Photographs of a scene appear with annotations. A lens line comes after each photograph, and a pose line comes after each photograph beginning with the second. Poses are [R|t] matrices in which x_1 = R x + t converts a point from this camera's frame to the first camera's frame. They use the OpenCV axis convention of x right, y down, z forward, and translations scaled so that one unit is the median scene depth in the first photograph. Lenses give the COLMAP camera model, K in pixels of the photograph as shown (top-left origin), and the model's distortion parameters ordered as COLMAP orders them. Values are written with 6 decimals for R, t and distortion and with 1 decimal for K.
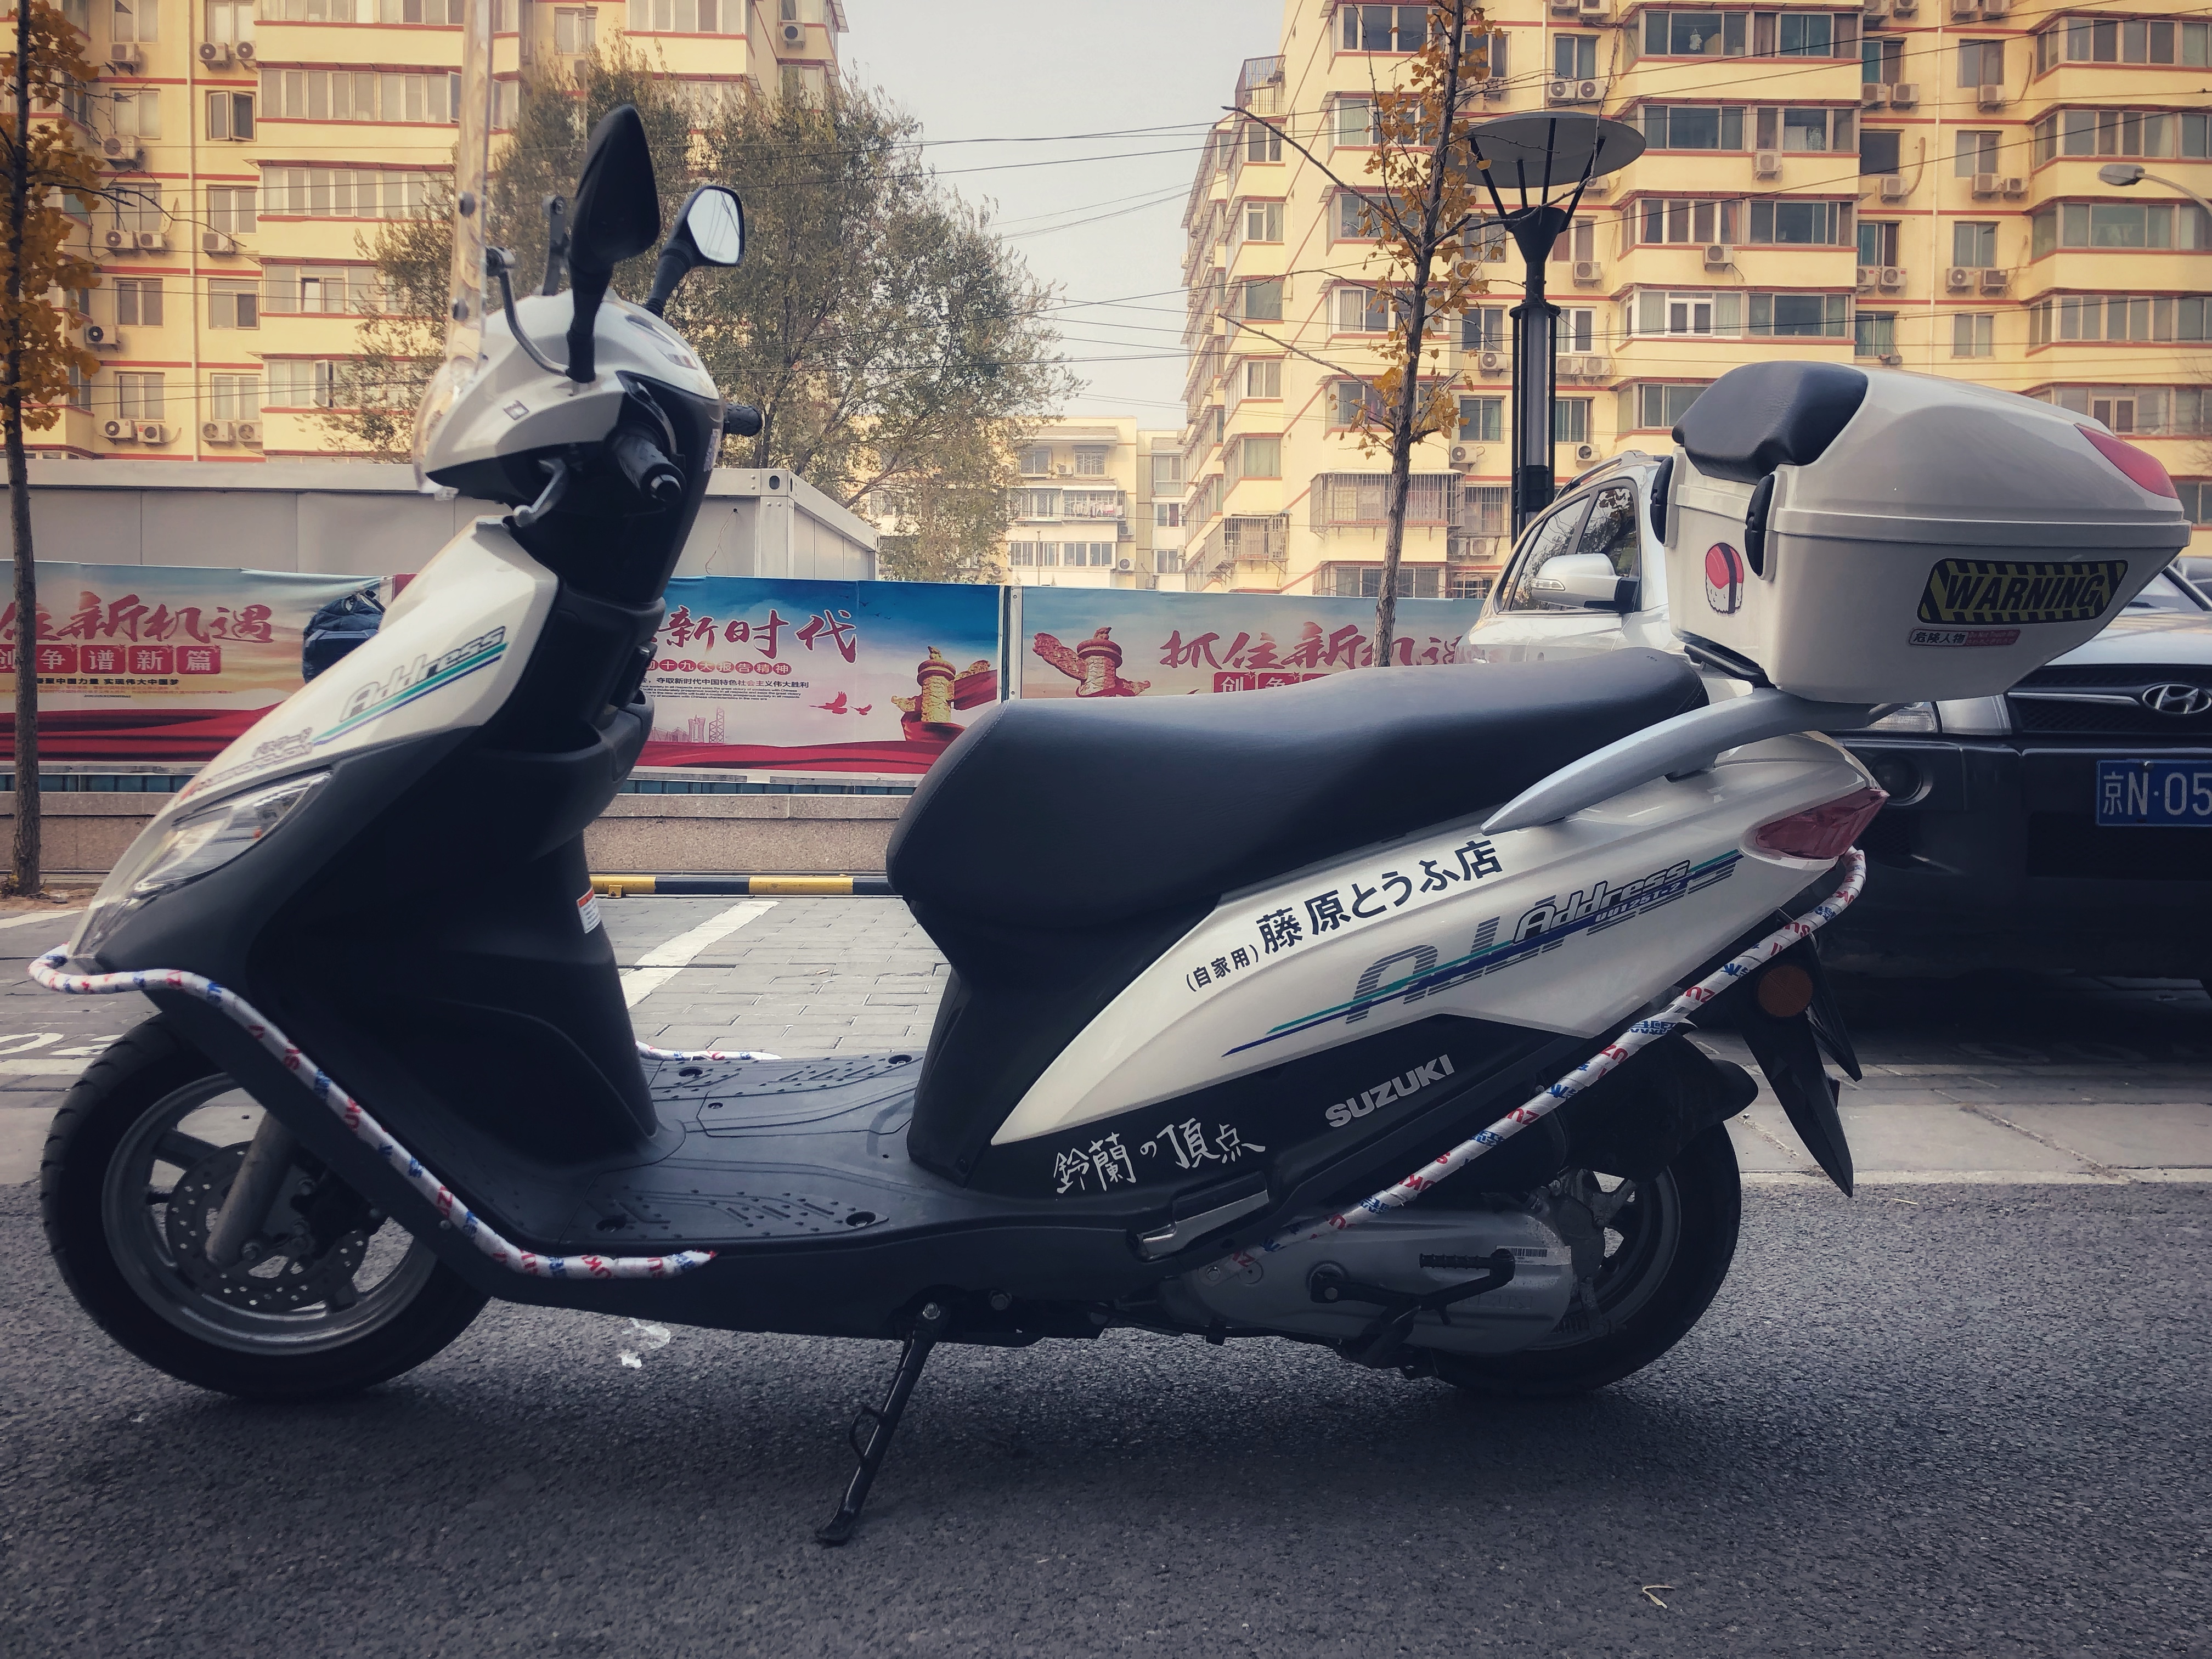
lens RADIAL K [[1823.3, 0, 1104.7], [0, 1823.3, 831.2], [0, 0, 1]] dist [-0.005936, 0.001141]
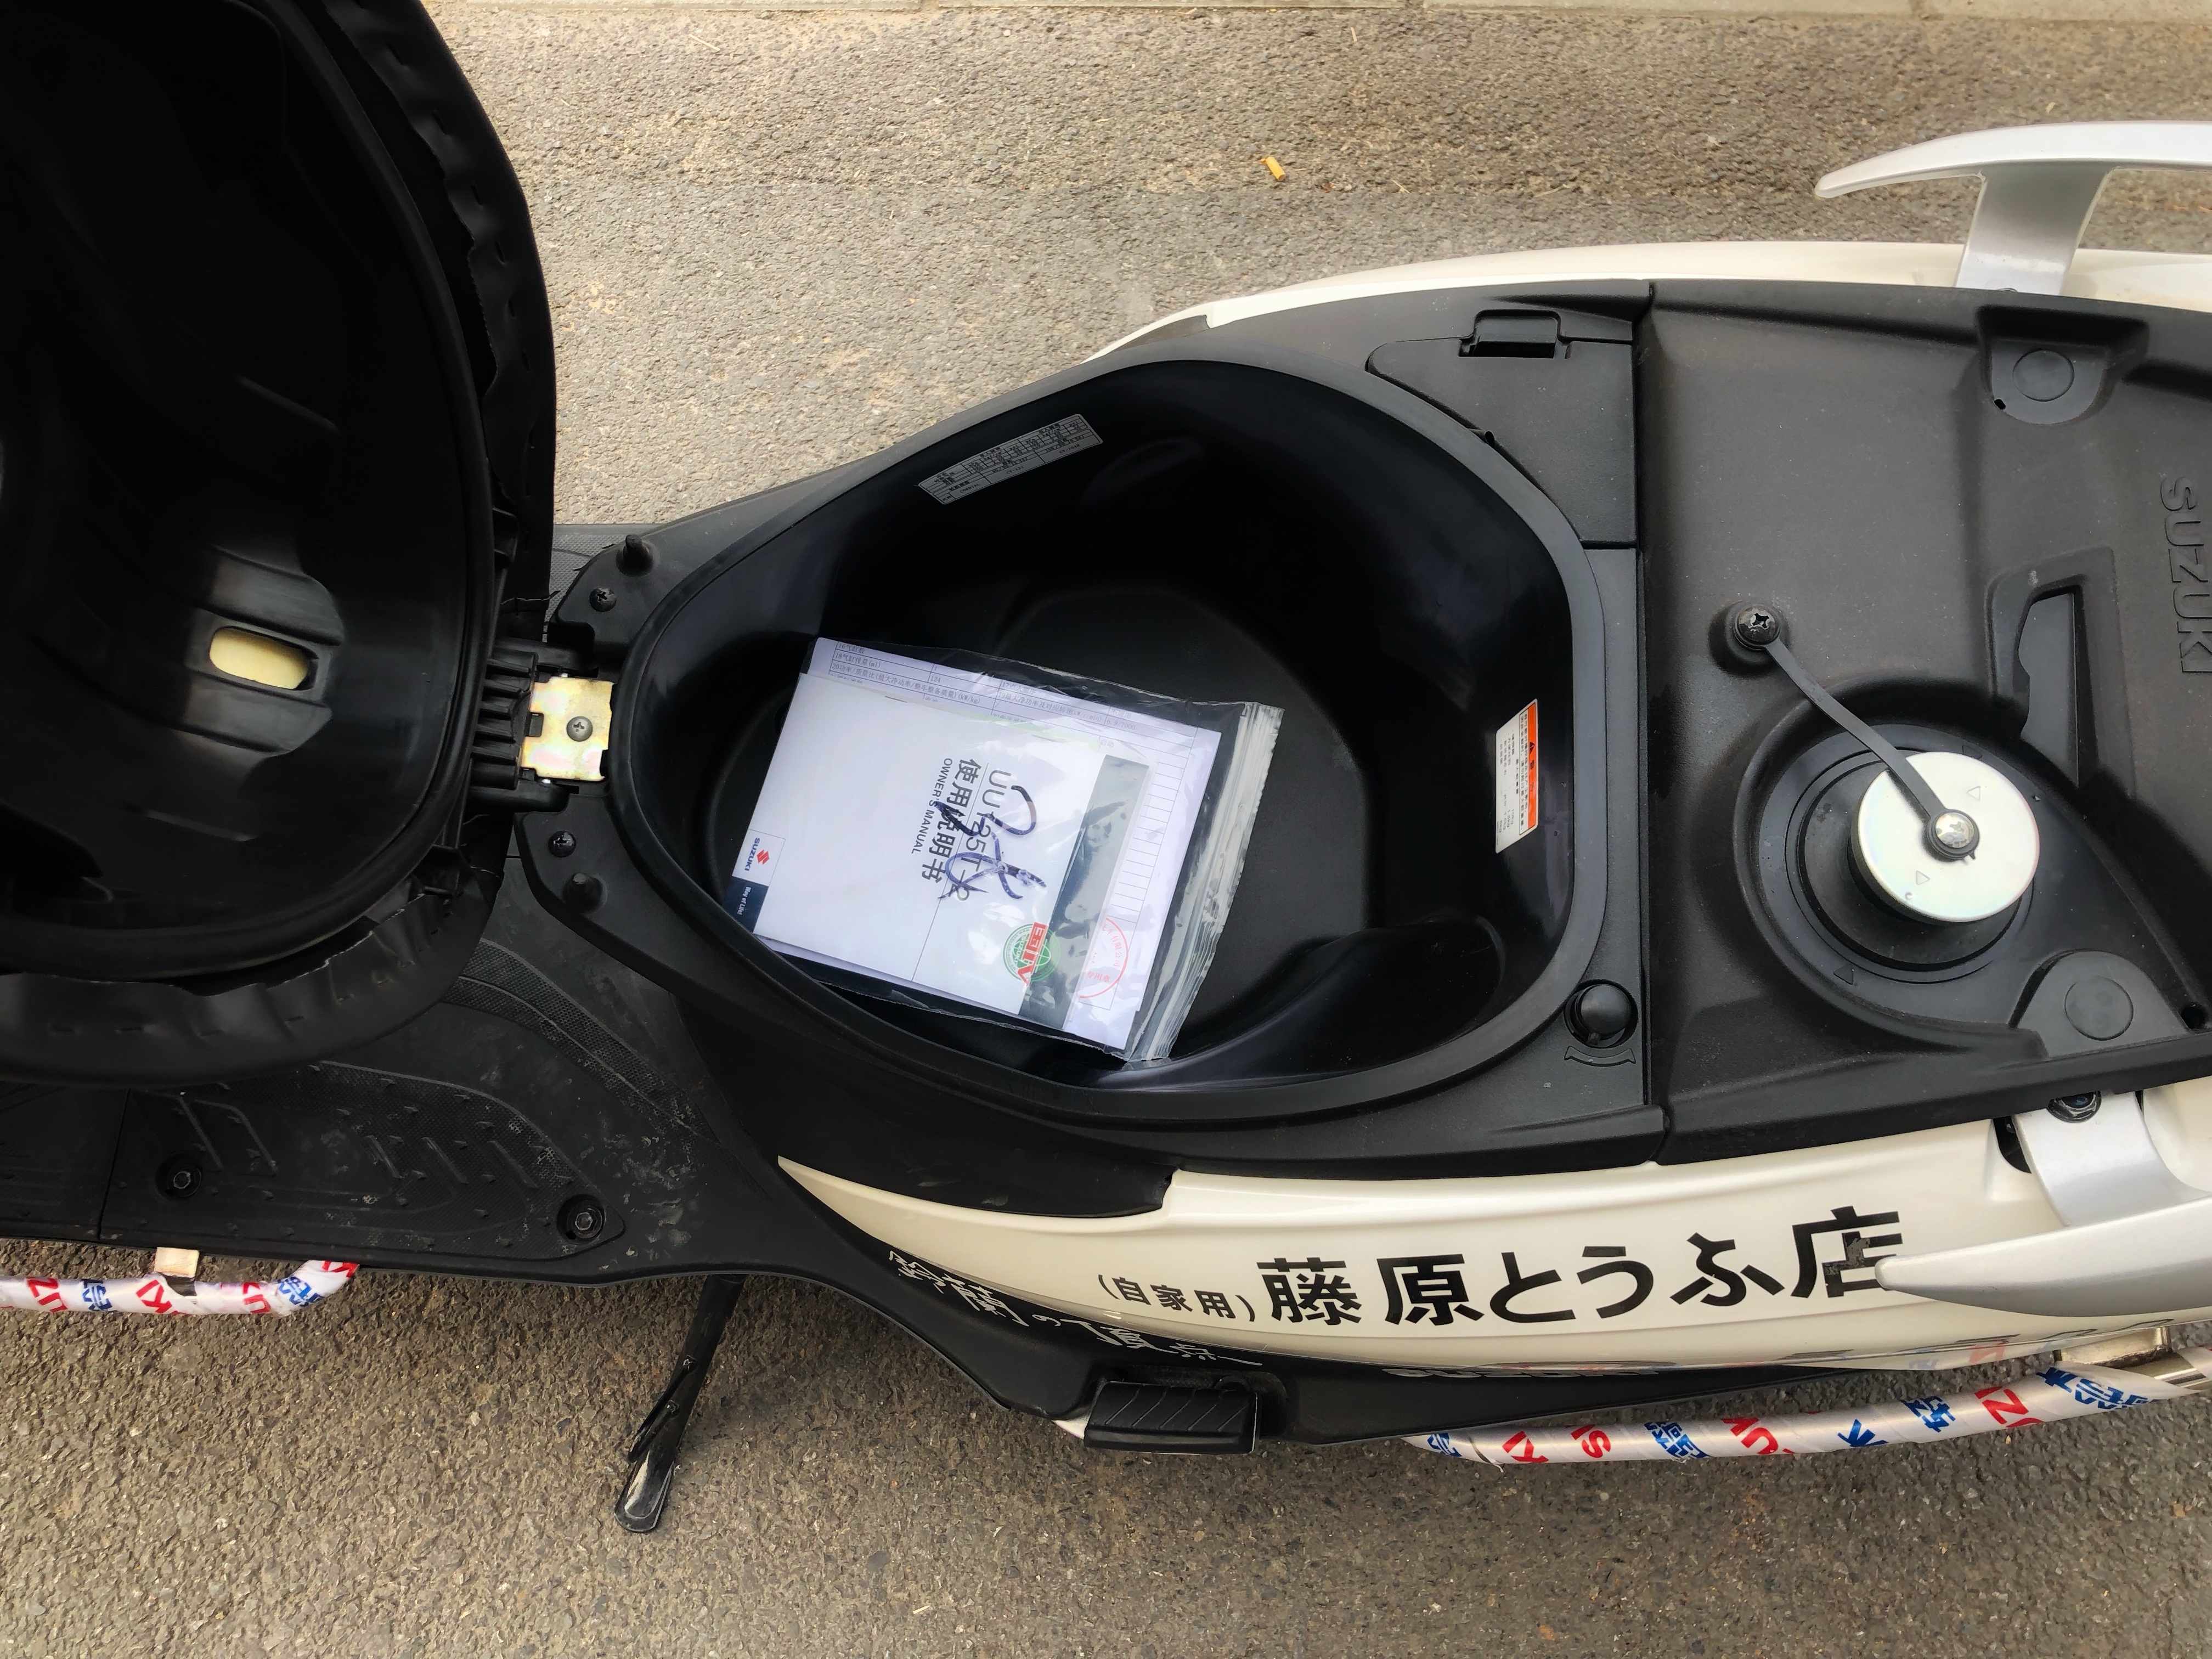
lens RADIAL K [[1823.3, 0, 1111.7], [0, 1823.3, 829.9], [0, 0, 1]] dist [-0.005936, 0.001141]
pose [[0.996530, 0.045102, -0.069952, 0.075026], [0.038950, 0.490028, 0.870836, -0.365602], [0.073555, -0.870539, 0.486571, 0.885549]]
